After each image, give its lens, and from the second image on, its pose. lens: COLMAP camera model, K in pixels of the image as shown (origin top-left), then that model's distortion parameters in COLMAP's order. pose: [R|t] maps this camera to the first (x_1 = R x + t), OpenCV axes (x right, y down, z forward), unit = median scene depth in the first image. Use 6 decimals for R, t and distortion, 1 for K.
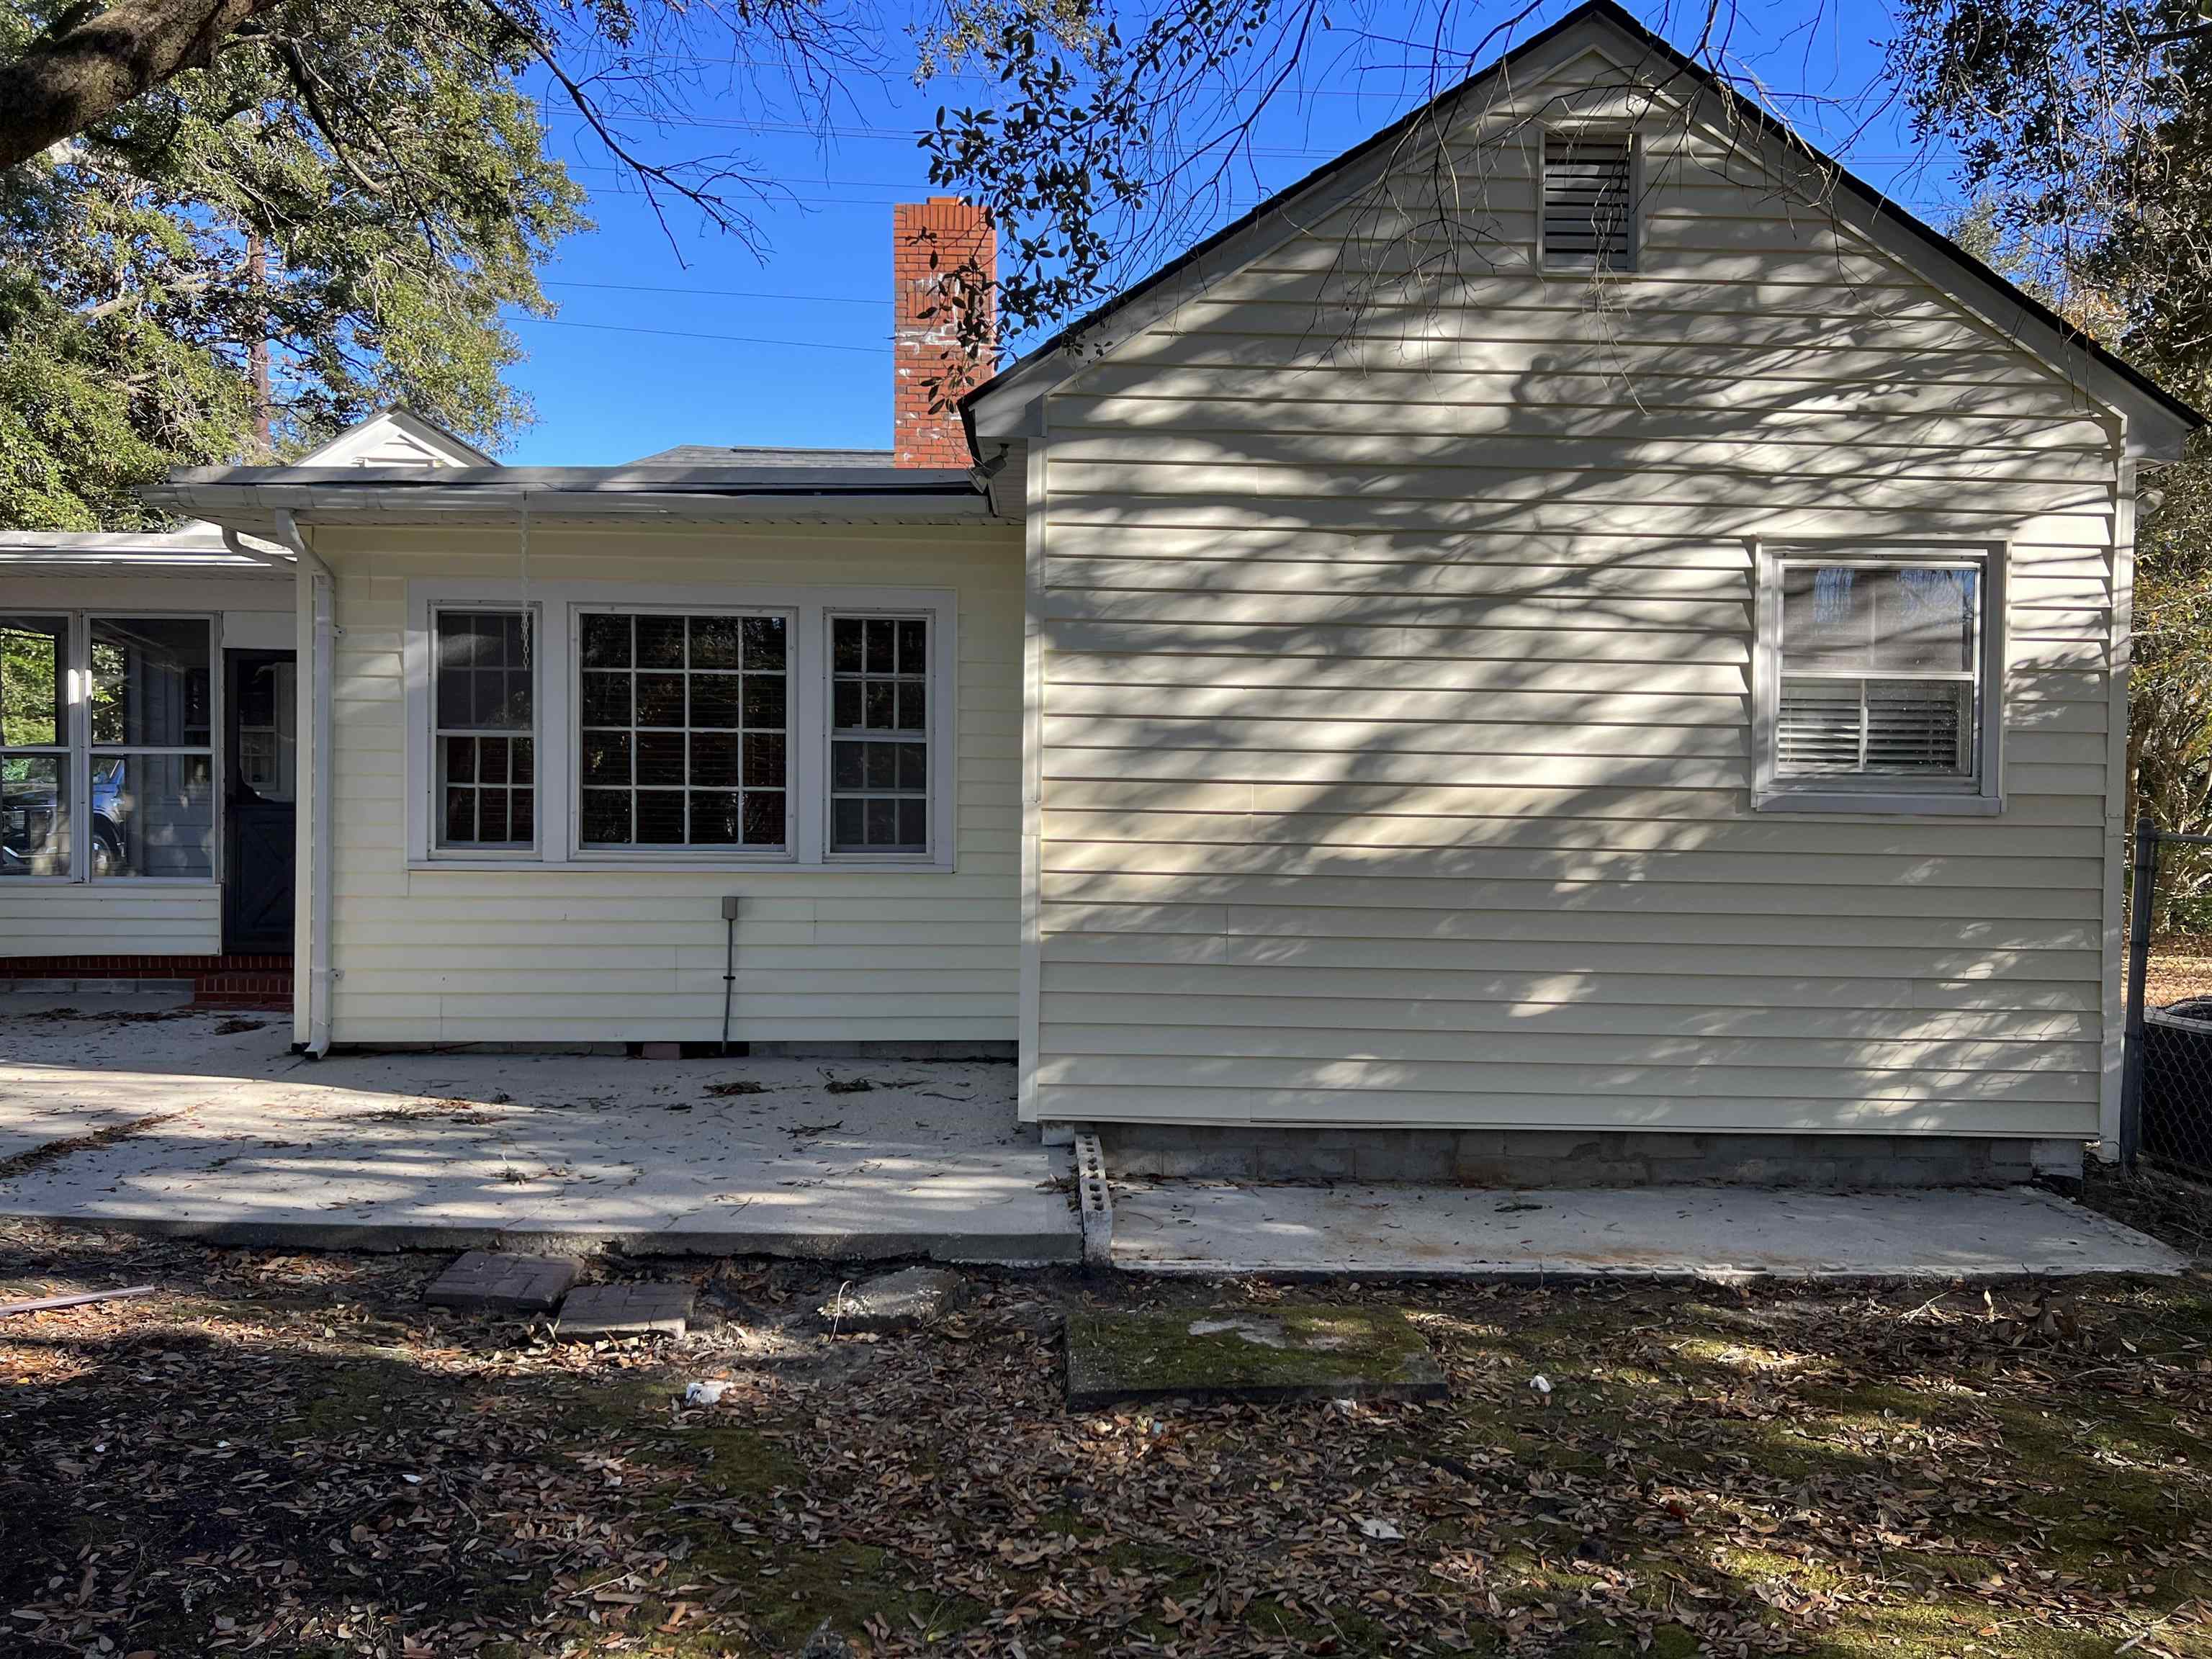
lens RADIAL K [[1636.8, 0, 1104.4], [0, 1636.8, 811.4], [0, 0, 1]] dist [0.075219, -0.080853]
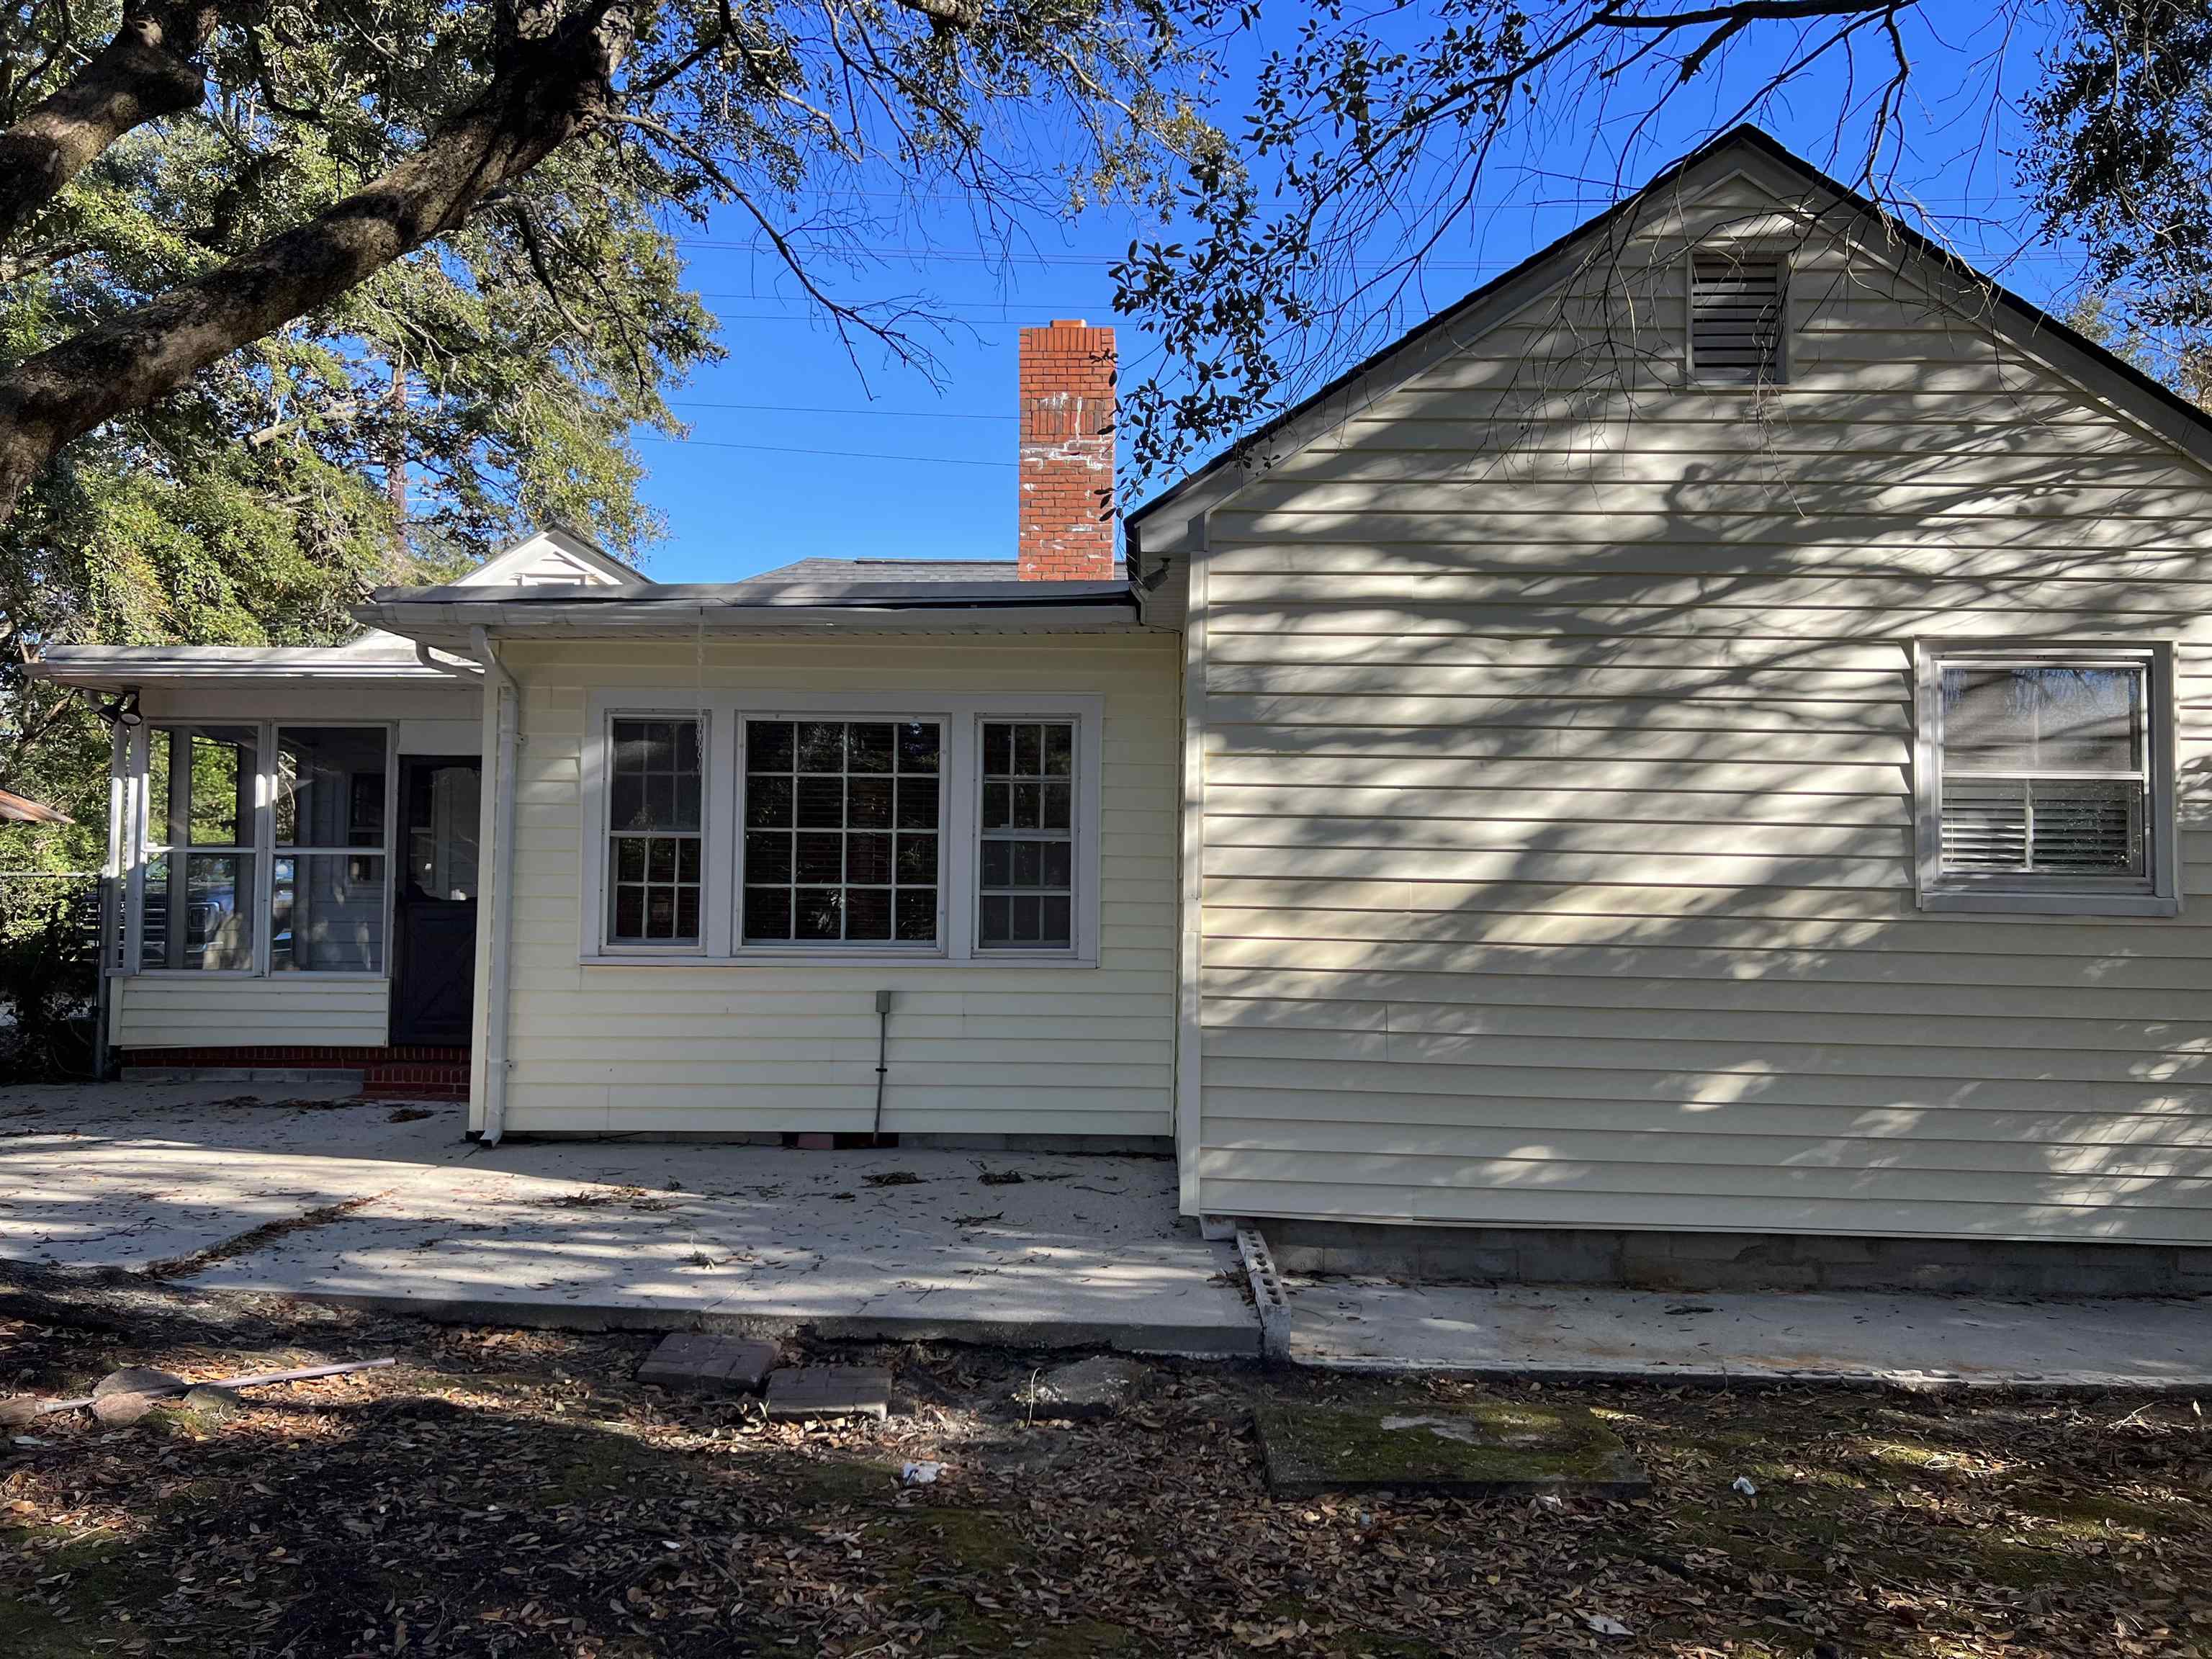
lens RADIAL K [[1663.9, 0, 1032.0], [0, 1663.9, 820.4], [0, 0, 1]] dist [0.037018, -0.010174]
pose [[0.998441, -0.001468, -0.055791, -0.090418], [-0.001620, 0.998471, -0.055247, 0.002588], [0.055787, 0.055252, 0.996913, -0.045631]]
